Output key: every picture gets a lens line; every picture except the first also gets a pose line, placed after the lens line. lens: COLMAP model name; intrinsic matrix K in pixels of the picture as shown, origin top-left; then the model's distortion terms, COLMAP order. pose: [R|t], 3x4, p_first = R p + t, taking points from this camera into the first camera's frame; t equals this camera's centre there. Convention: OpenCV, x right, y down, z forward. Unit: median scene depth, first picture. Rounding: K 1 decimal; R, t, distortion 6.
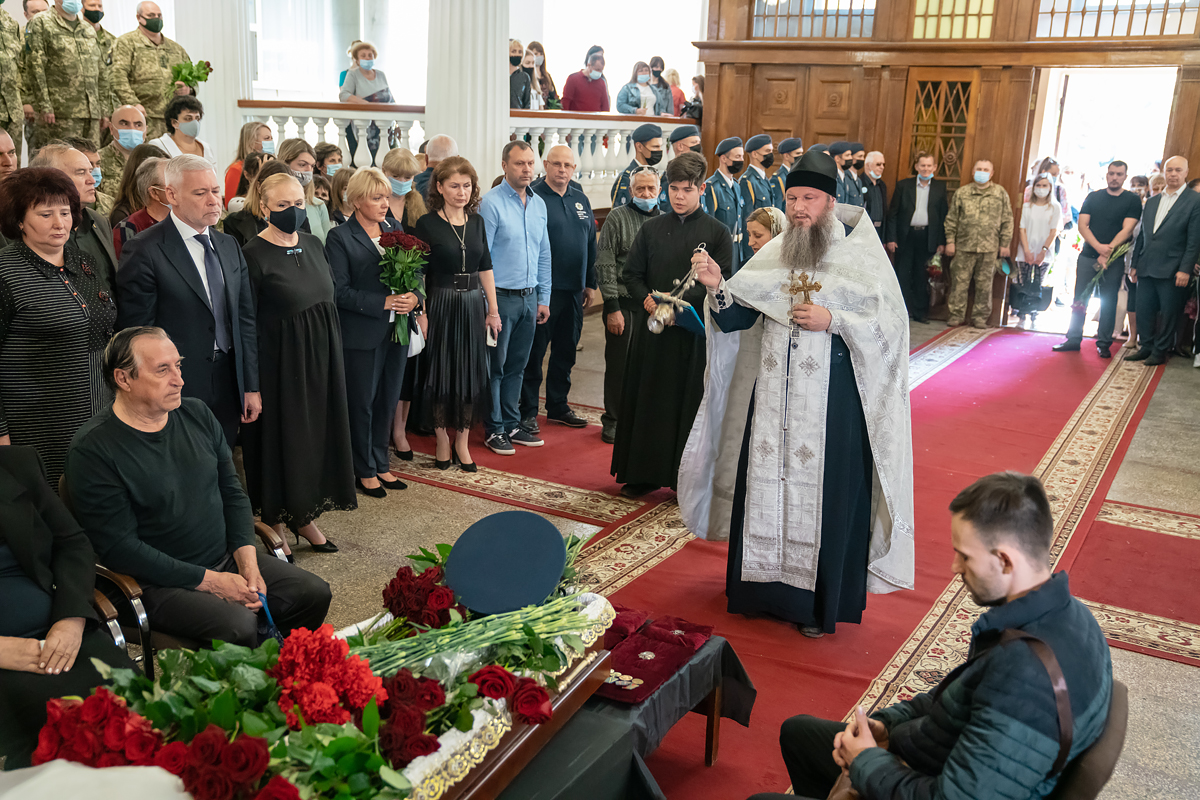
lens RADIAL K [[1119.2, 0, 601.4], [0, 1119.2, 389.2], [0, 0, 1]] dist [0.041091, 0.000000]
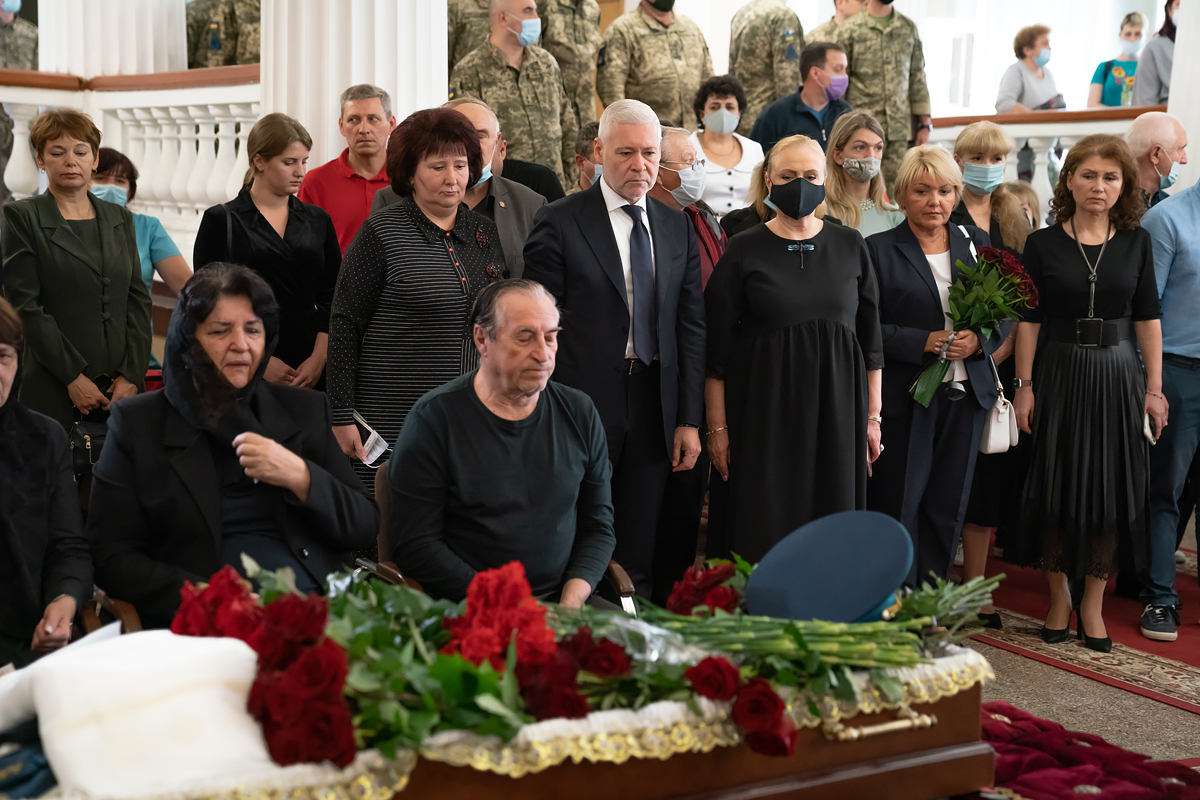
lens RADIAL K [[1876.3, 0, 589.2], [0, 1876.3, 408.2], [0, 0, 1]] dist [0.298649, 0.000000]
pose [[0.859997, 0.037569, -0.508914, 0.233410], [-0.108245, 0.988022, -0.109982, 0.121119], [0.498686, 0.149672, 0.853762, -0.057349]]
